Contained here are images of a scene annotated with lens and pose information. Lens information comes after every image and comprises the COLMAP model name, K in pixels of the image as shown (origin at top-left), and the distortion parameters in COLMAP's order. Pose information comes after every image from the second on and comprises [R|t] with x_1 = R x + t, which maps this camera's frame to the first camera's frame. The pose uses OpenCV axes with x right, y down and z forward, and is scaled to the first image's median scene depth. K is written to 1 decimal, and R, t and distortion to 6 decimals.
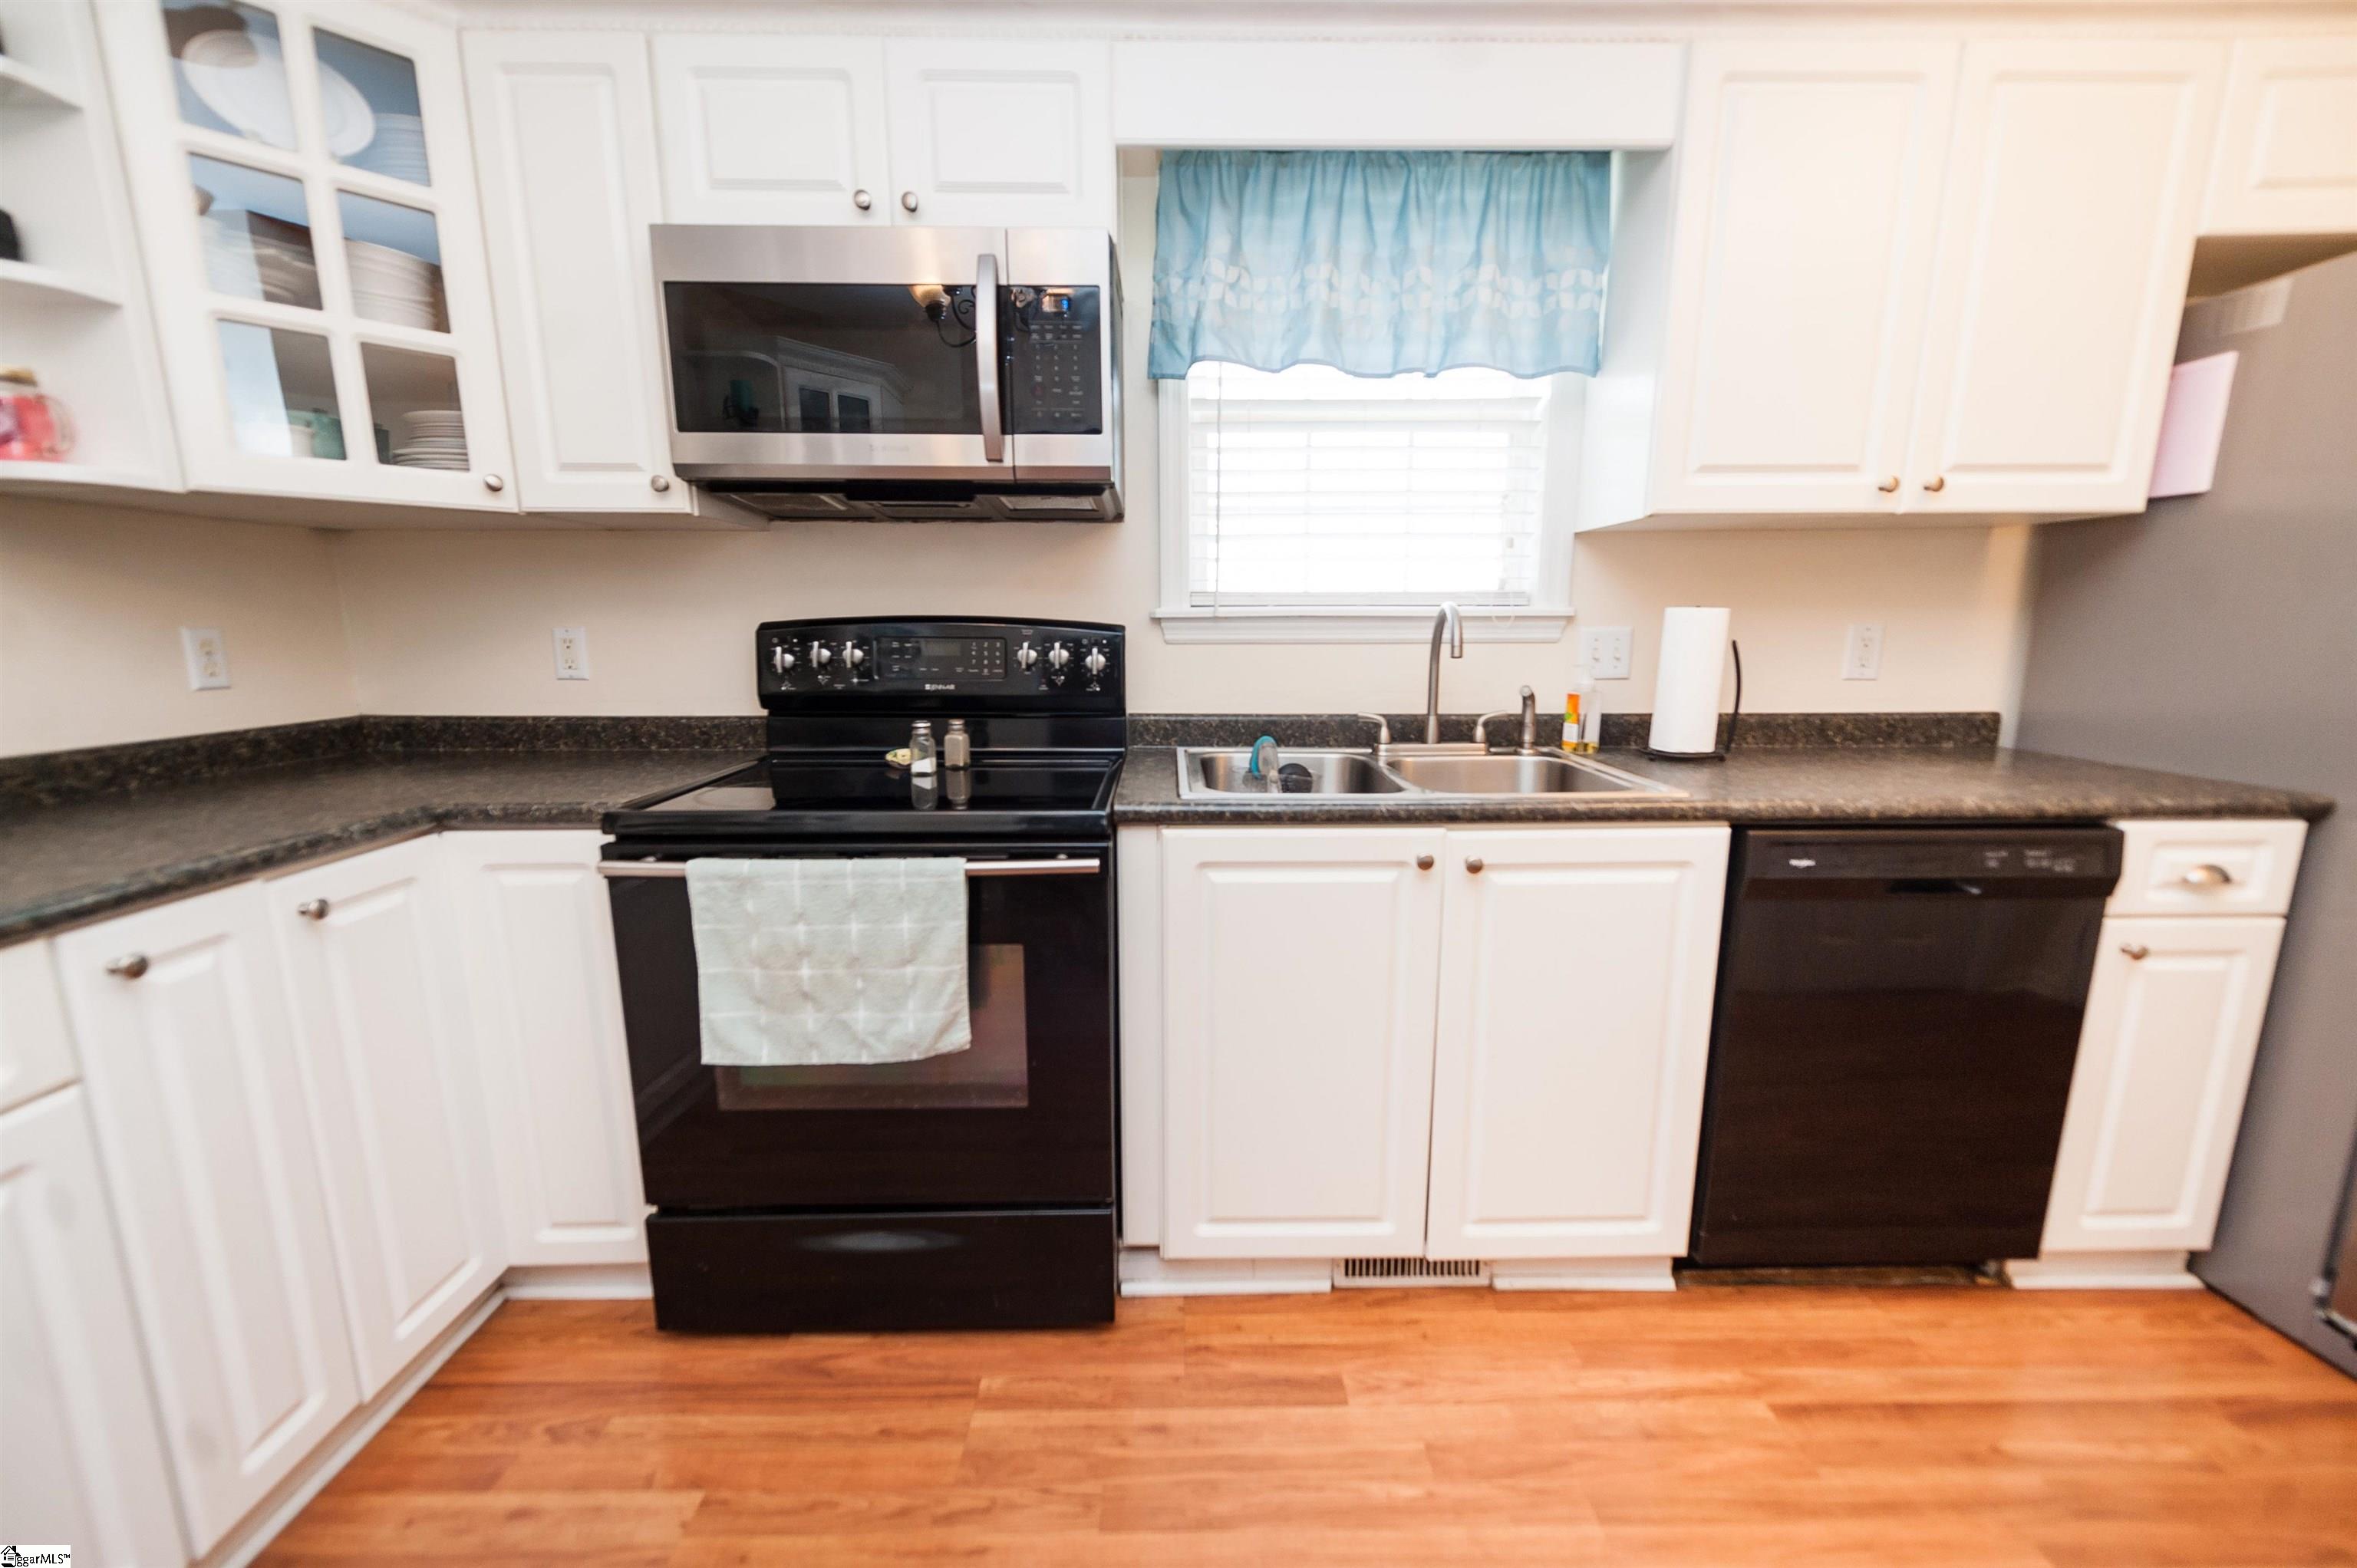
lens RADIAL K [[929.9, 0, 1183.0], [0, 929.9, 789.6], [0, 0, 1]] dist [0.003880, -0.000138]
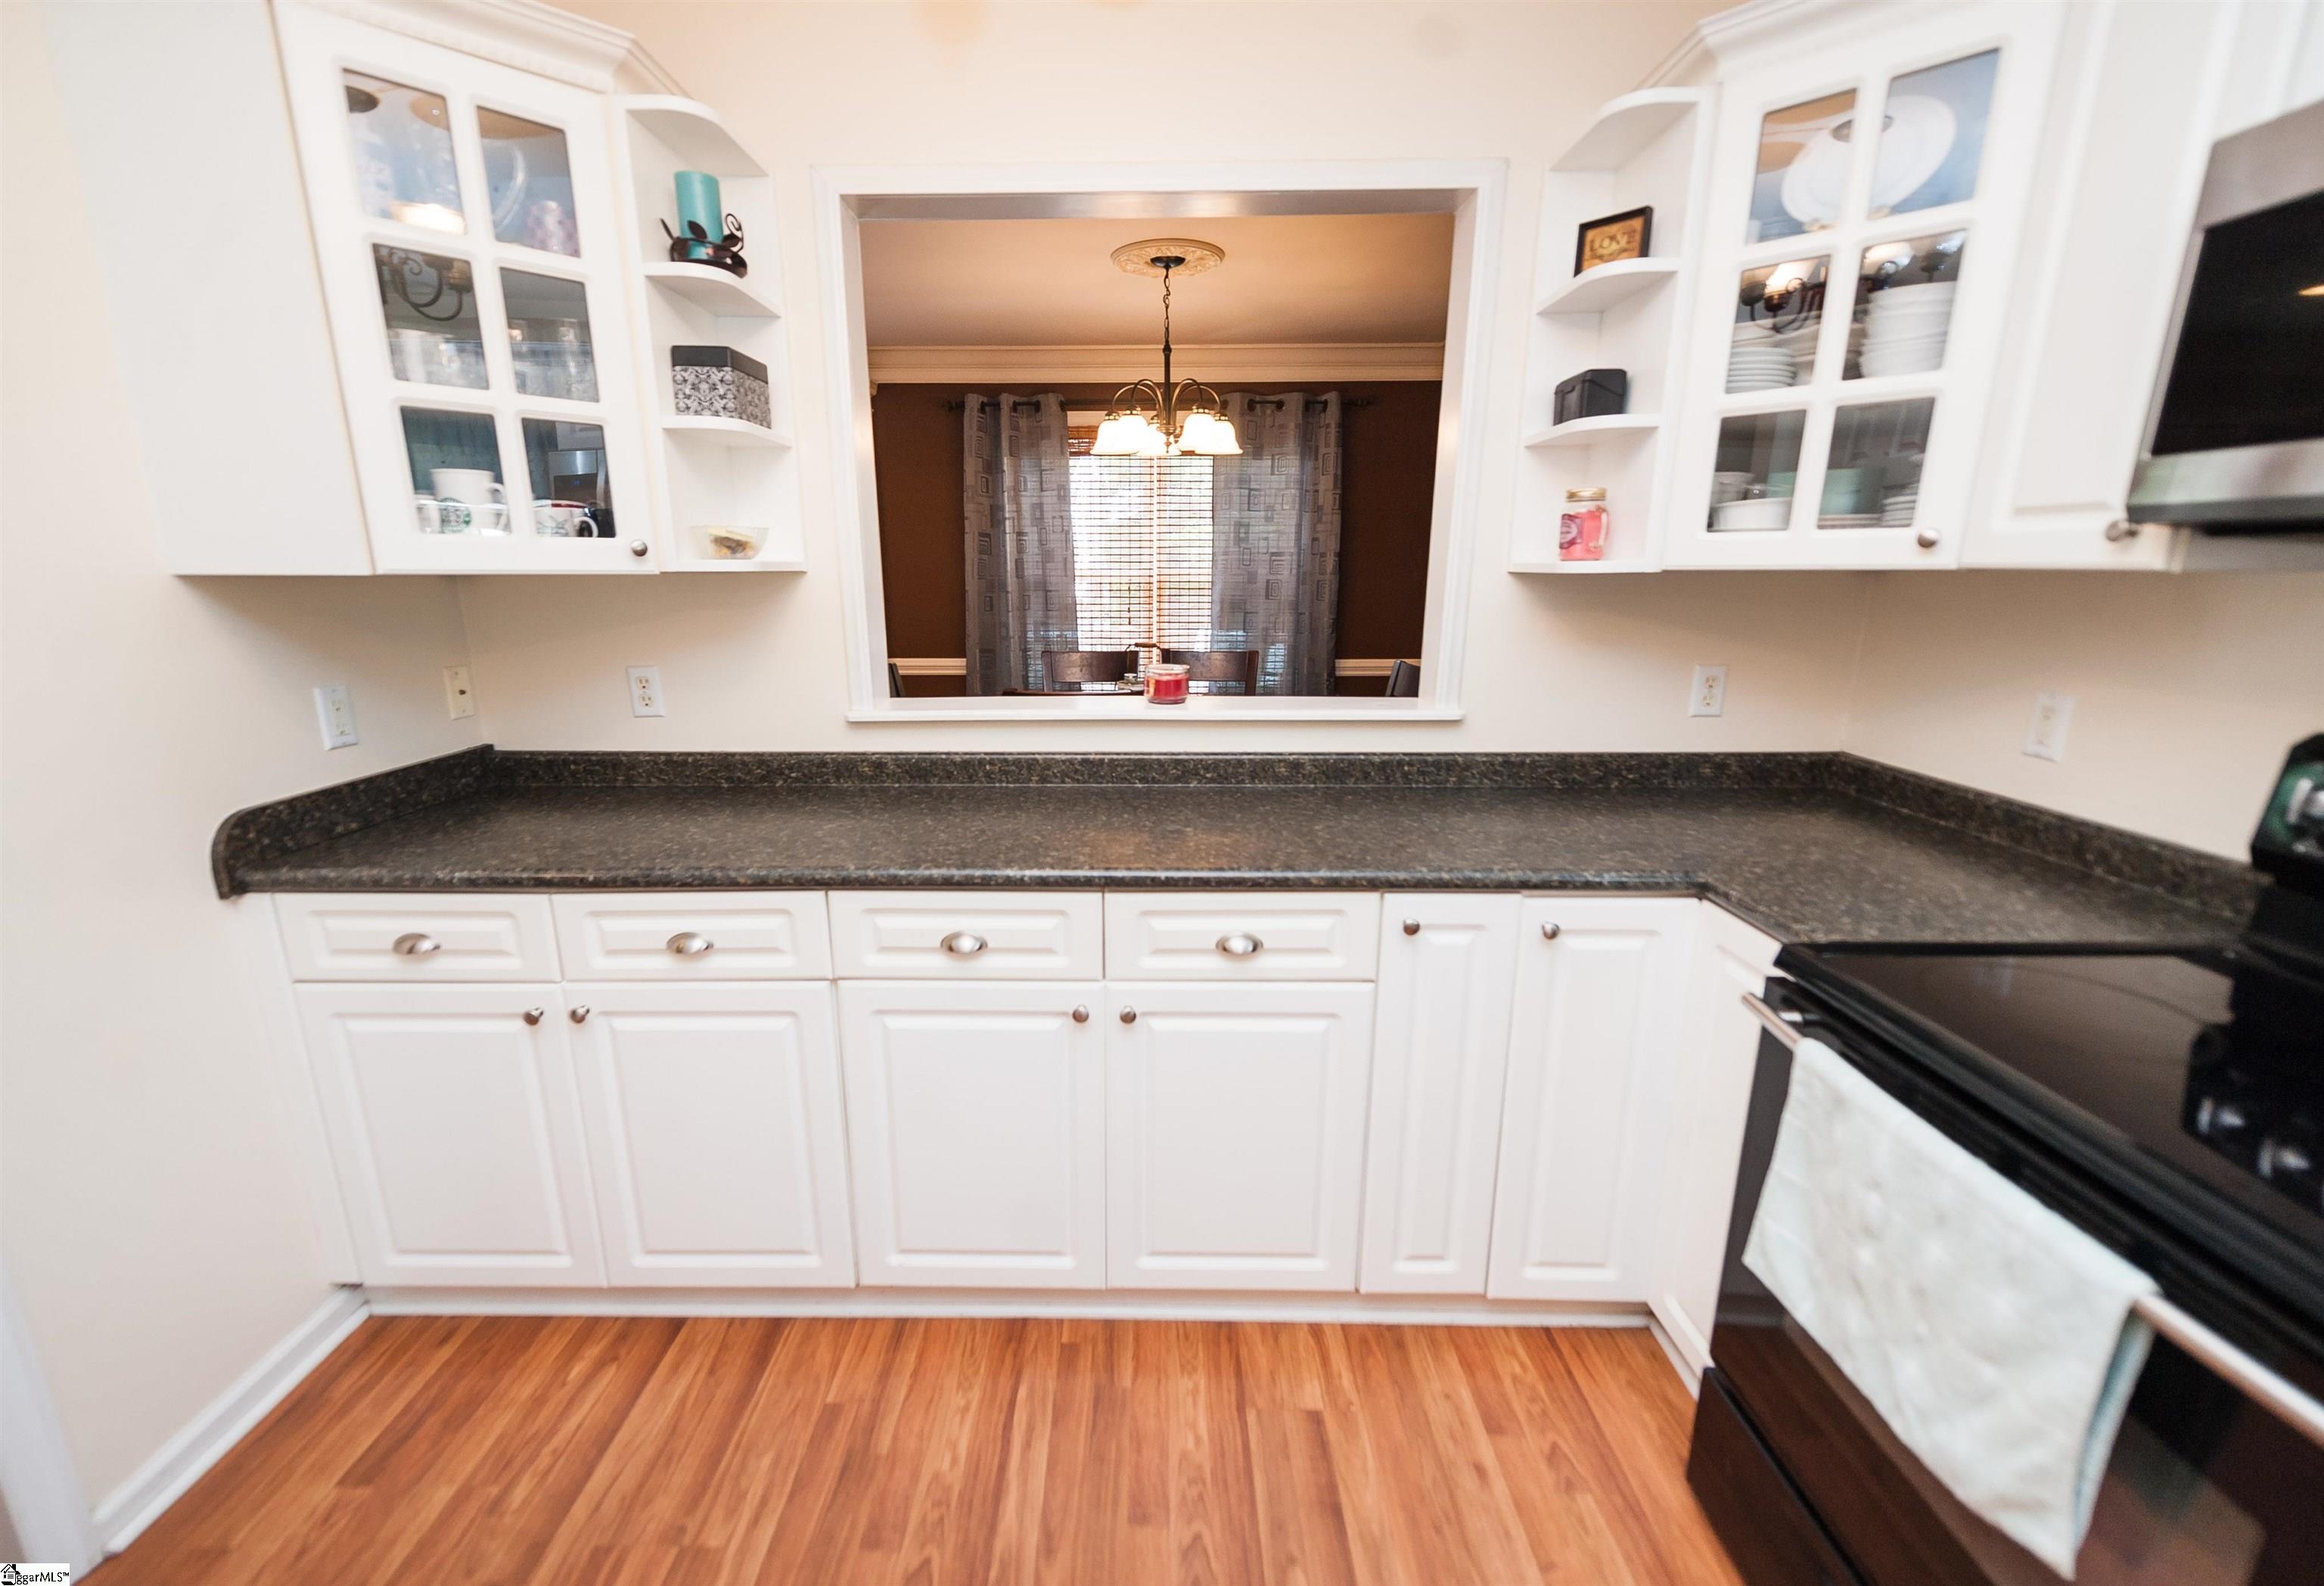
lens RADIAL K [[962.3, 0, 1140.9], [0, 962.3, 796.4], [0, 0, 1]] dist [0.000413, -0.000376]
pose [[-0.031482, 0.235281, -0.971417, 0.218617], [-0.175701, 0.955462, 0.237111, -0.193113], [0.983940, 0.178143, 0.011259, 0.330452]]
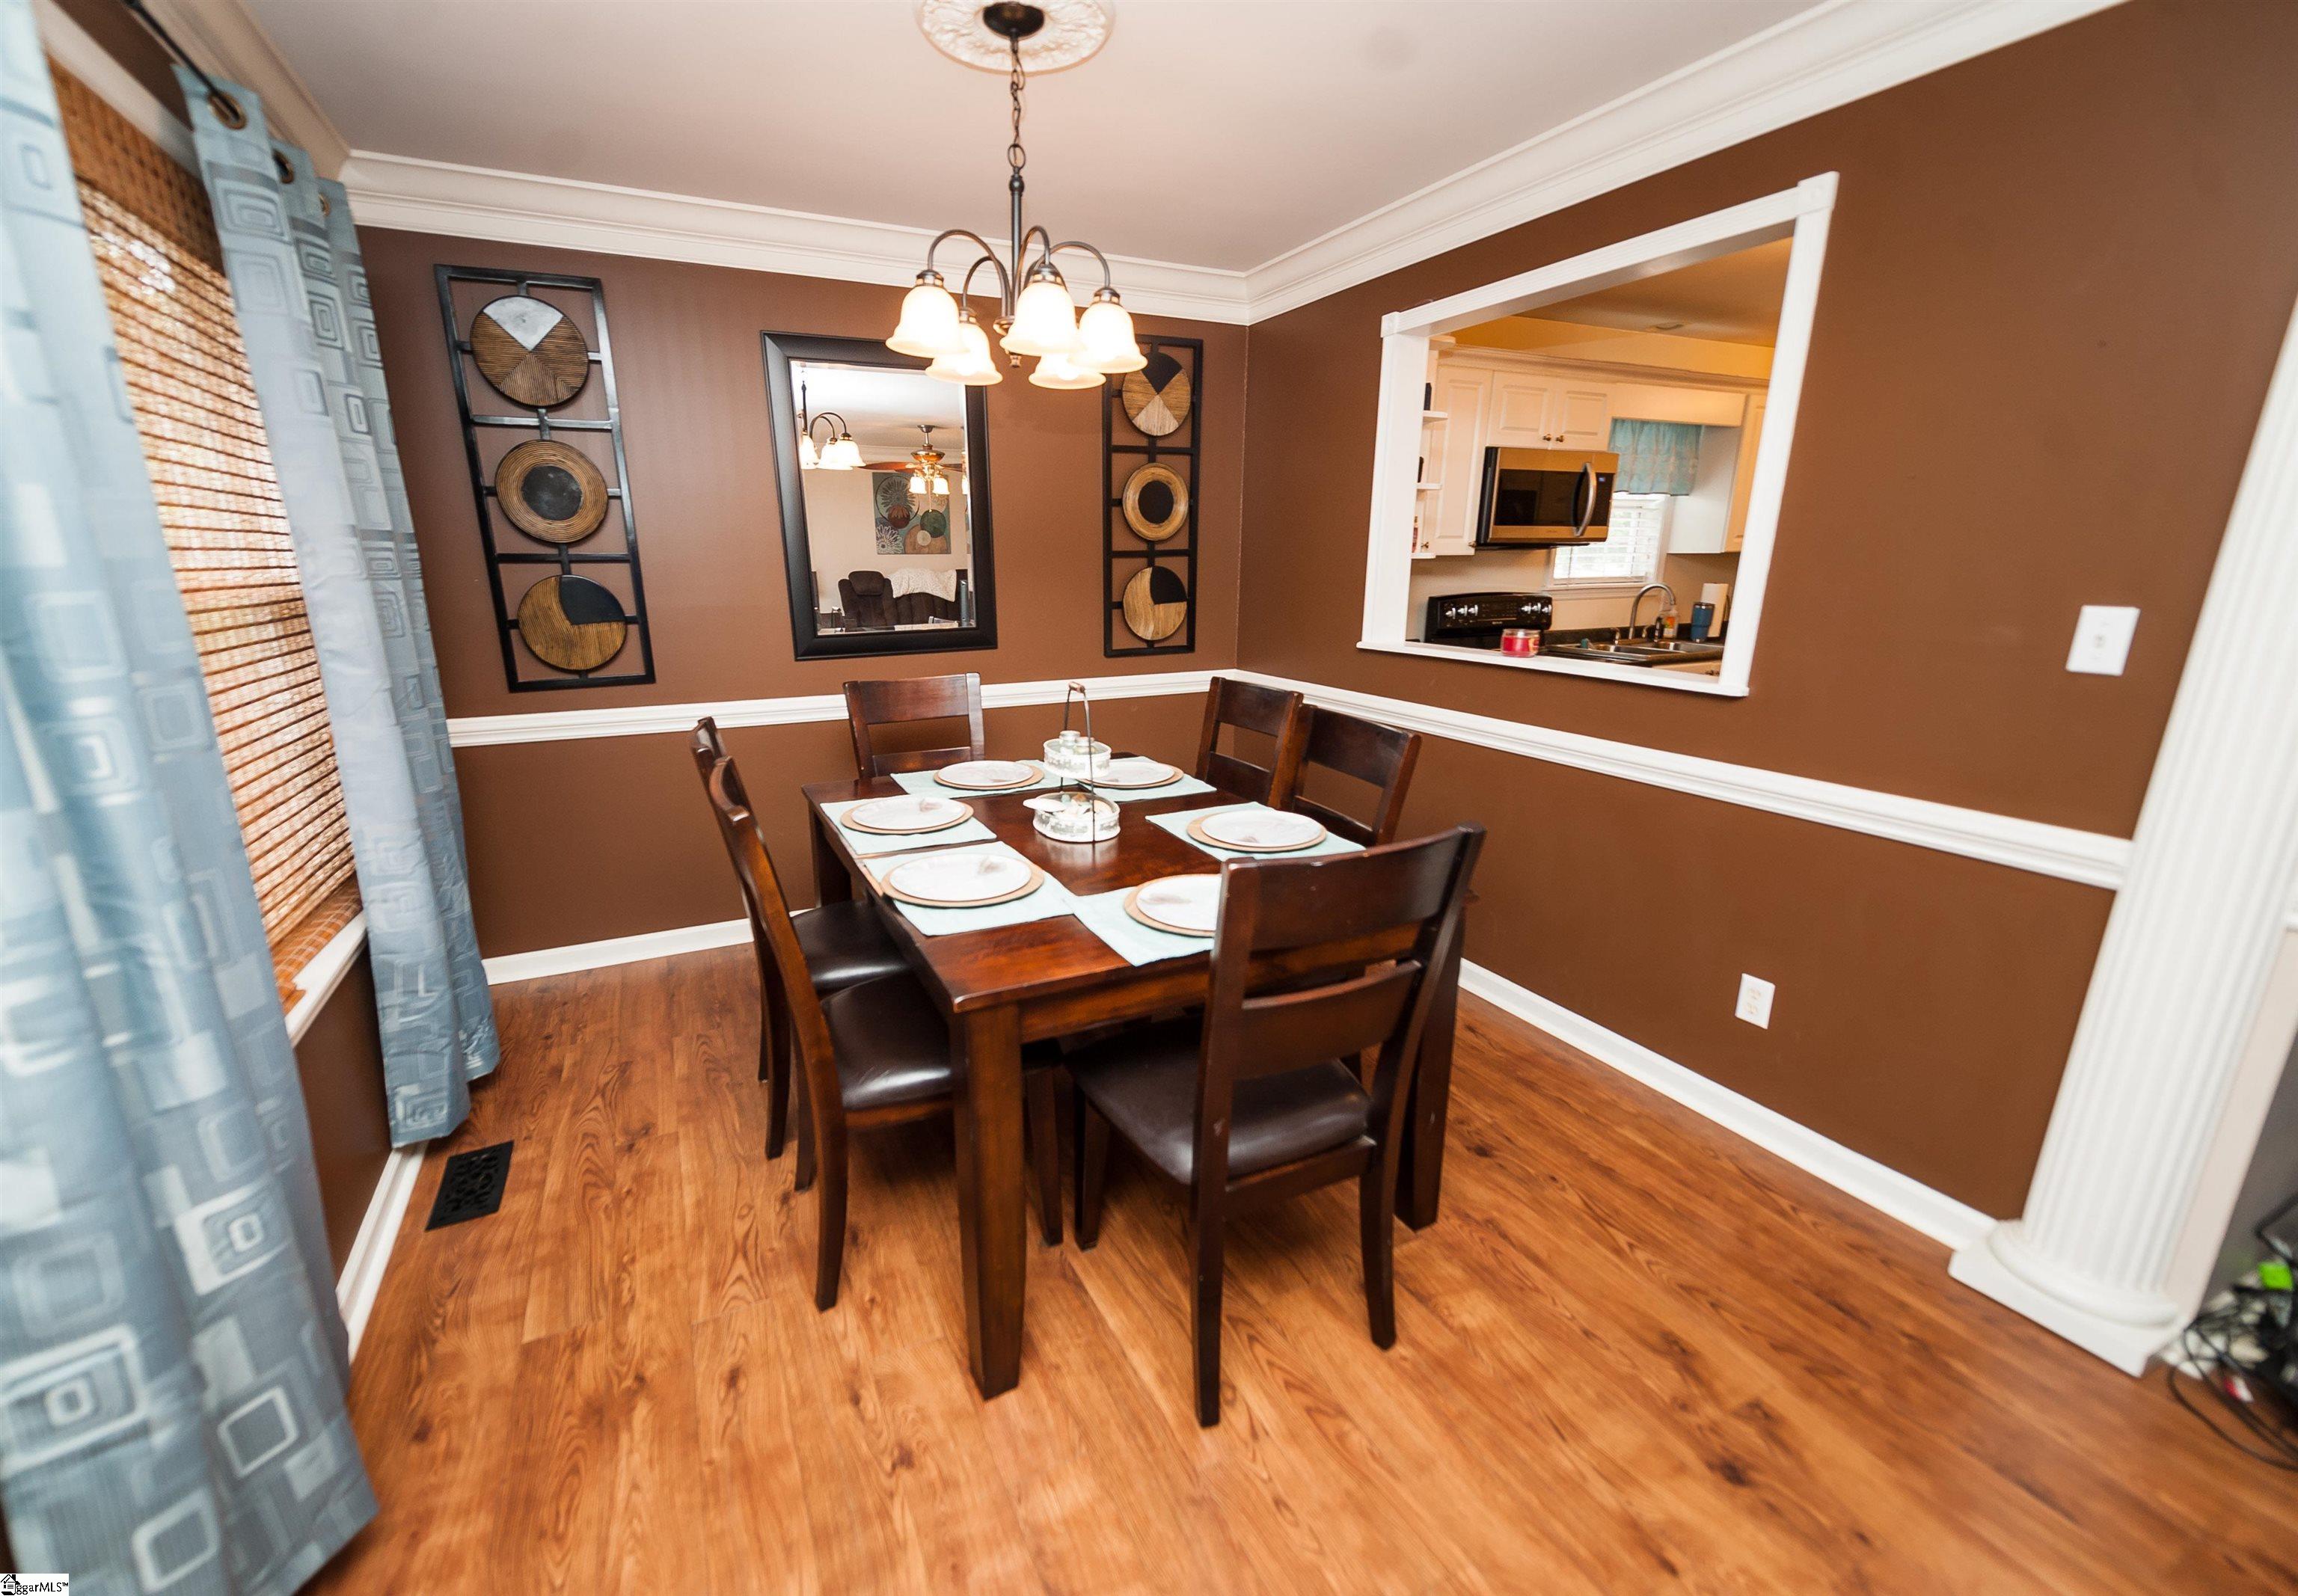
lens RADIAL K [[944.1, 0, 1091.0], [0, 944.1, 796.8], [0, 0, 1]] dist [-0.001928, -0.000211]
pose [[0.918341, -0.104932, 0.381627, -2.684147], [0.079788, 0.993501, 0.081171, 0.069136], [-0.387664, -0.044093, 0.920745, -1.026867]]
